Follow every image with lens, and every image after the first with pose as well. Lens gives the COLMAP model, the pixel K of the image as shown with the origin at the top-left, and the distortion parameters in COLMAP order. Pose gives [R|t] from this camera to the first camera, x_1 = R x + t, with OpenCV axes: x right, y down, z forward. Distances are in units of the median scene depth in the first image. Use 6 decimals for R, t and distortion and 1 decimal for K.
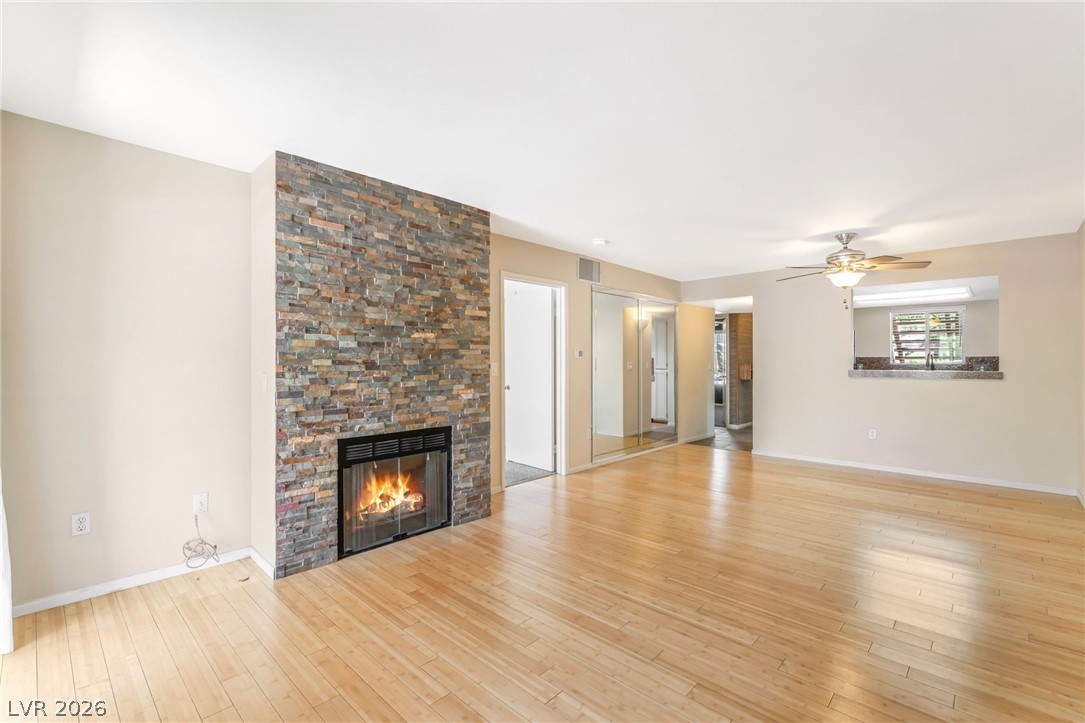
lens RADIAL K [[482.0, 0, 541.6], [0, 482.0, 359.8], [0, 0, 1]] dist [0.000824, 0.000065]
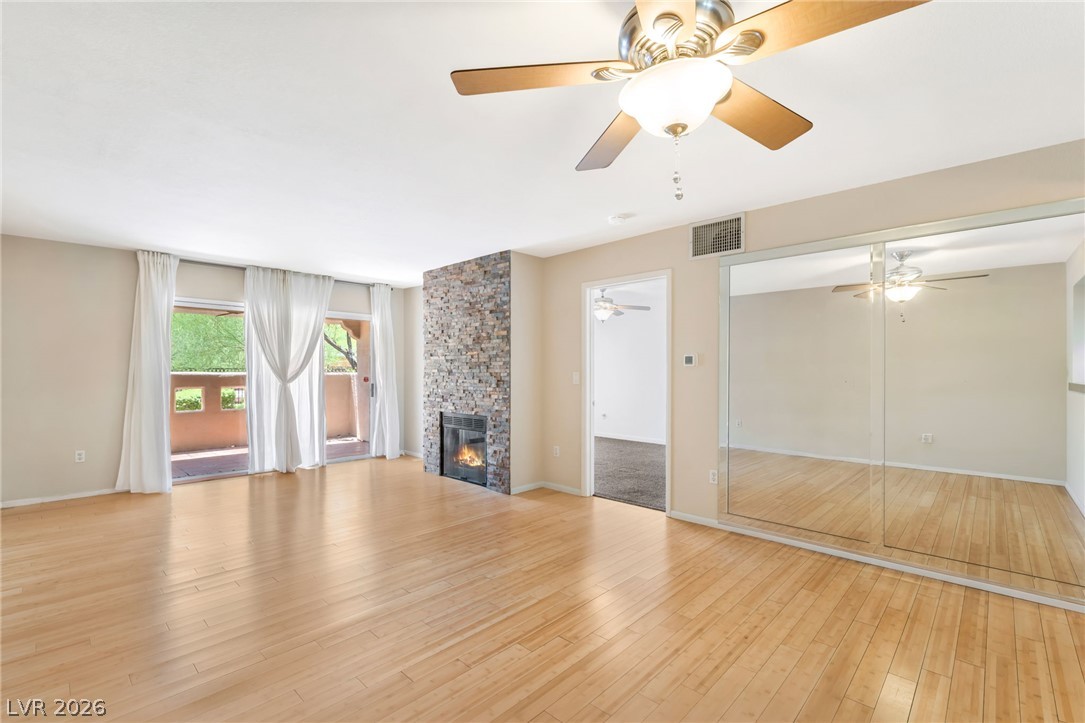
lens RADIAL K [[482.0, 0, 541.8], [0, 482.0, 369.8], [0, 0, 1]] dist [0.000824, 0.000065]
pose [[0.000452, 0.002850, -0.999996, 1.210622], [0.005088, 0.999983, 0.002853, -0.001824], [0.999987, -0.005089, 0.000437, 1.156591]]
